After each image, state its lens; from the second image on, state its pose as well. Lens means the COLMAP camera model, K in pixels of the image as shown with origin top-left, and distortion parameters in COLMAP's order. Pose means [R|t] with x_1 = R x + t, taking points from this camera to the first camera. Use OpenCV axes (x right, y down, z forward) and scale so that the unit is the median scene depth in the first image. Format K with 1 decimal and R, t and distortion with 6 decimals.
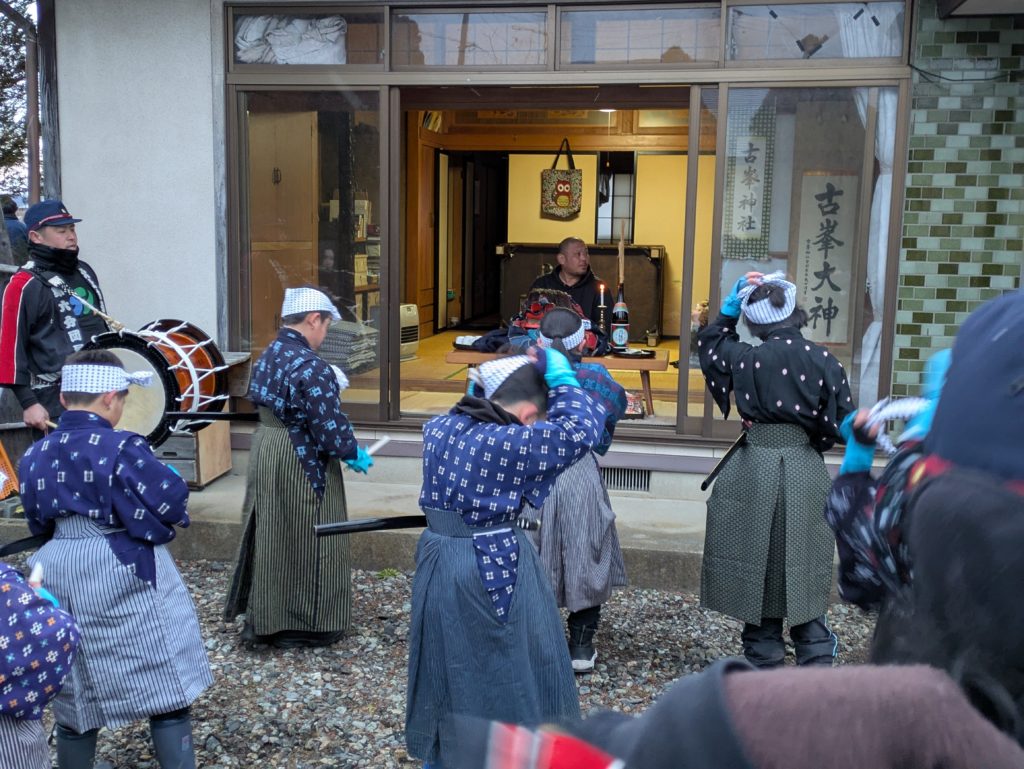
lens RADIAL K [[1143.3, 0, 512.0], [0, 1143.3, 384.5], [0, 0, 1]] dist [0.115121, -0.000762]
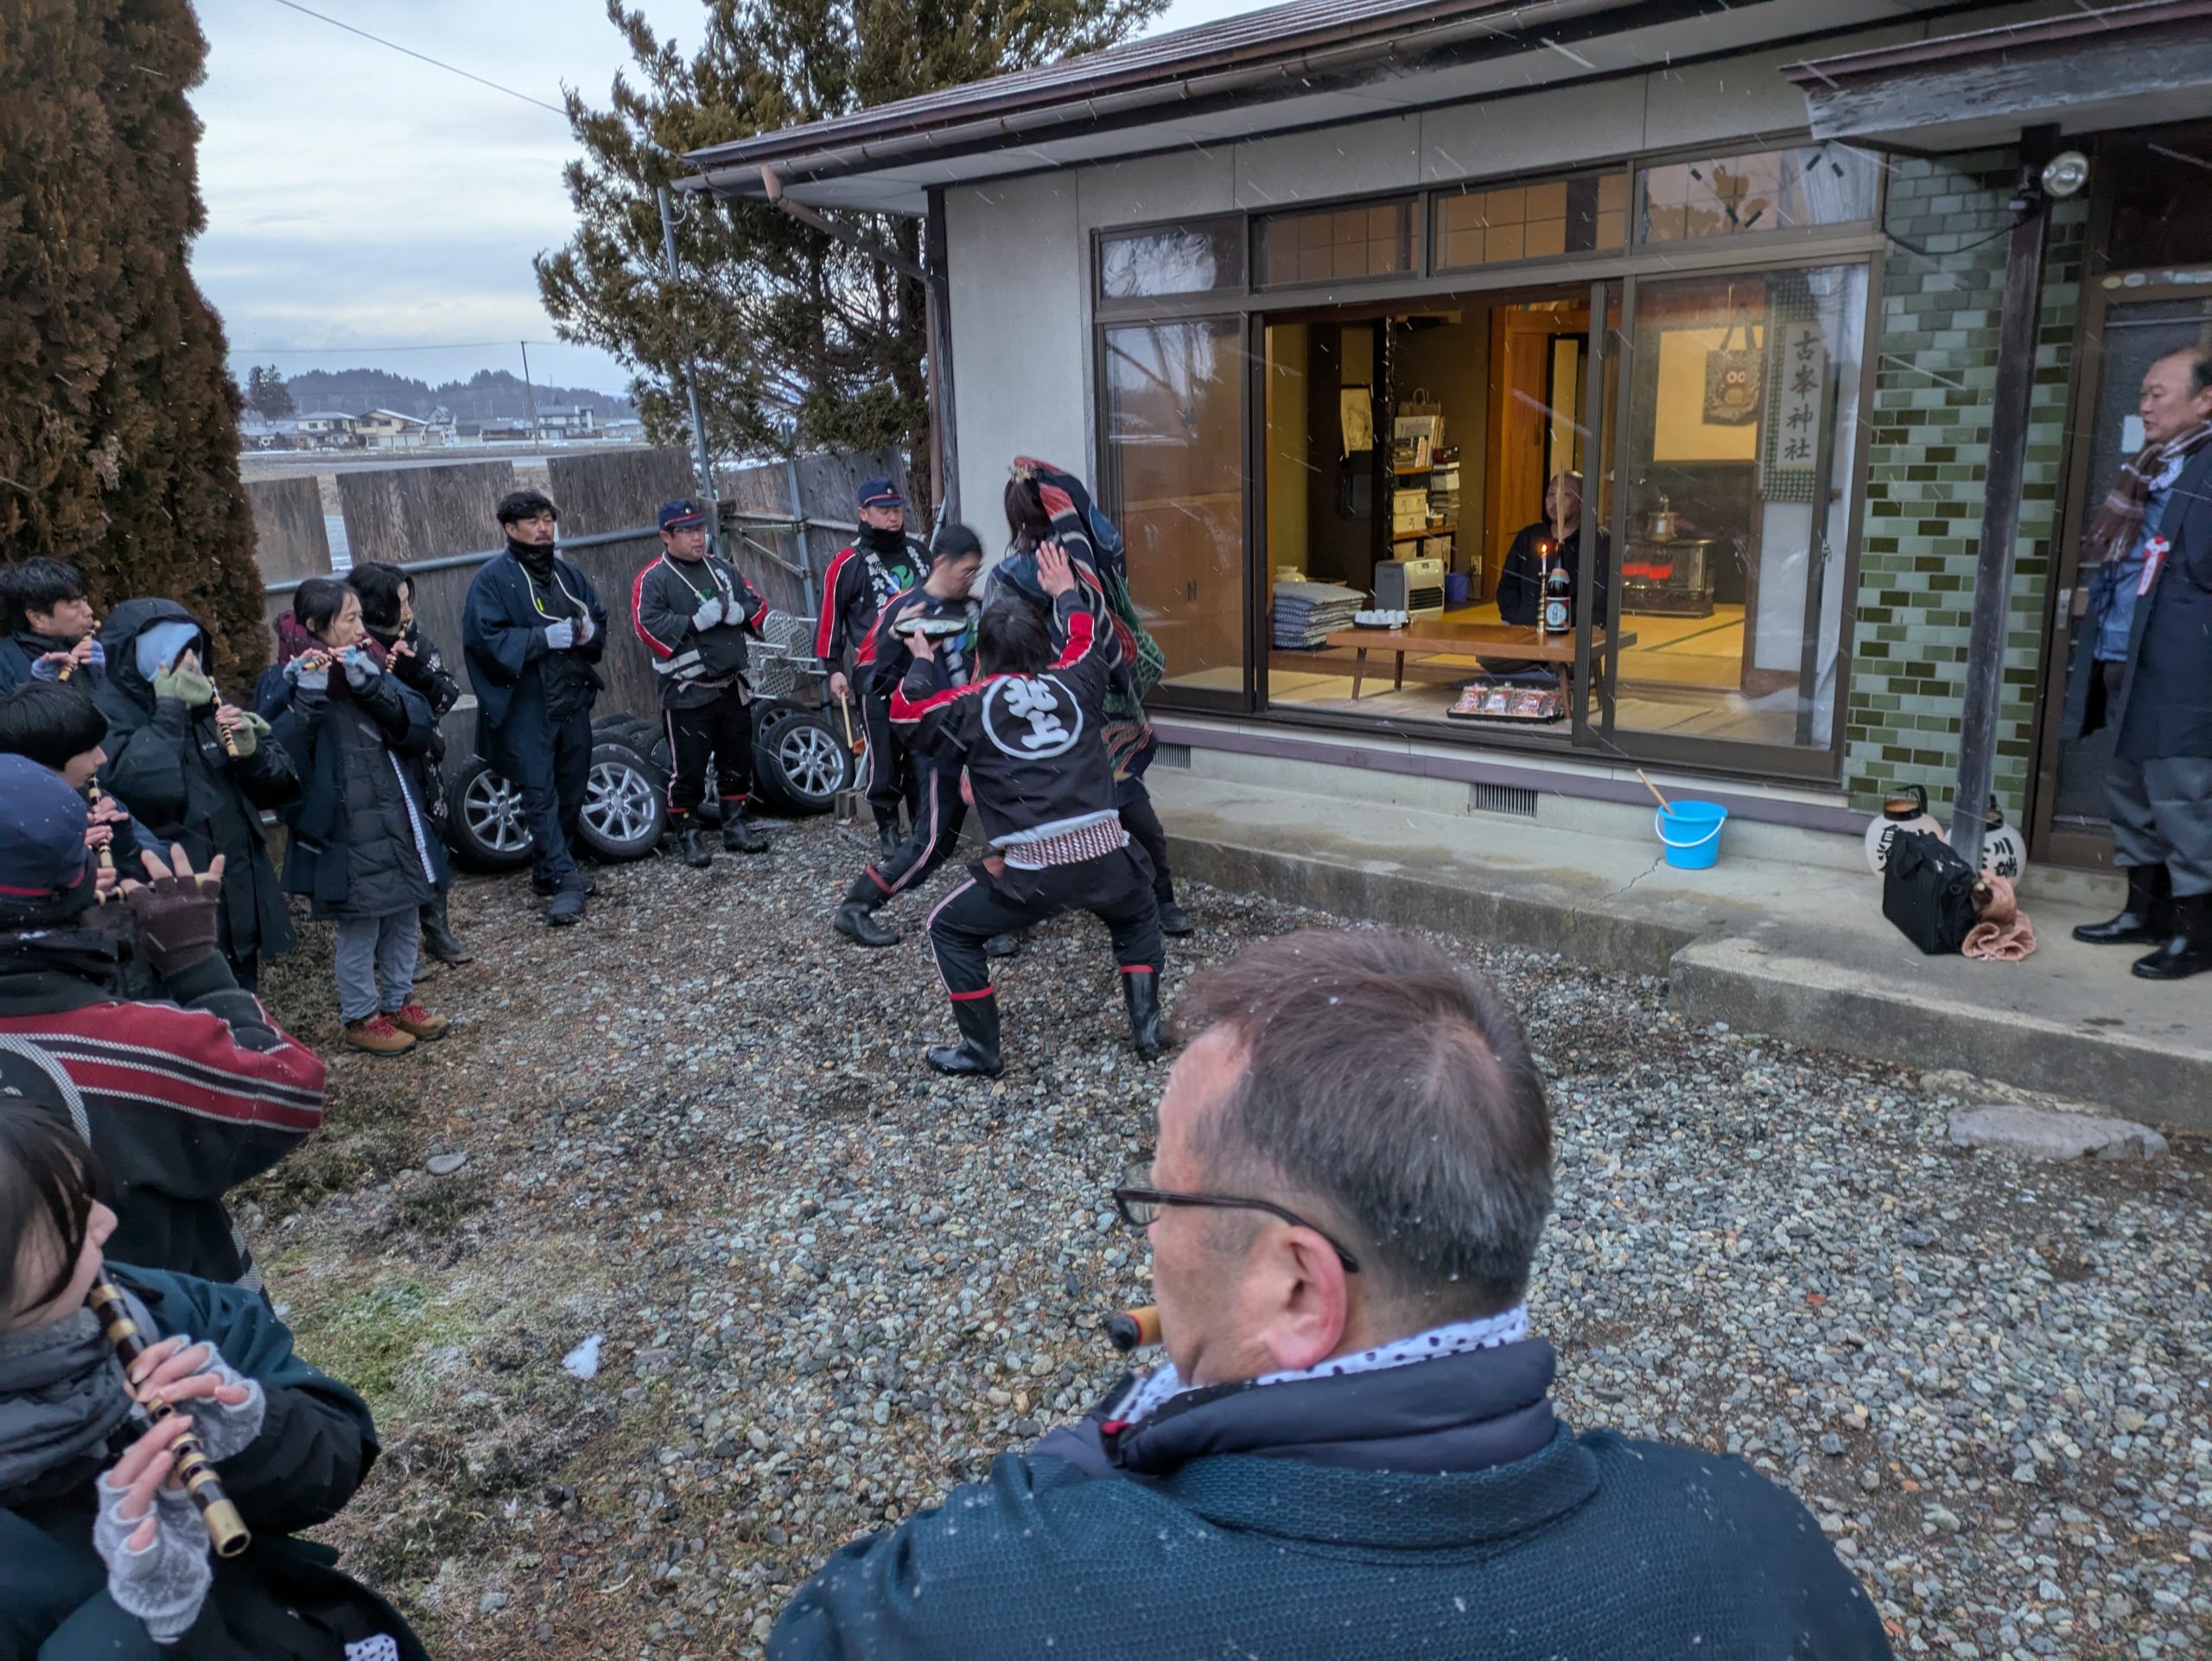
lens RADIAL K [[1611.7, 0, 1106.0], [0, 1611.7, 830.5], [0, 0, 1]] dist [0.058875, 0.002188]
pose [[0.859055, 0.083061, -0.505099, 0.456743], [-0.022310, 0.991885, 0.125166, -0.031744], [0.511397, -0.096256, 0.853937, -0.101765]]
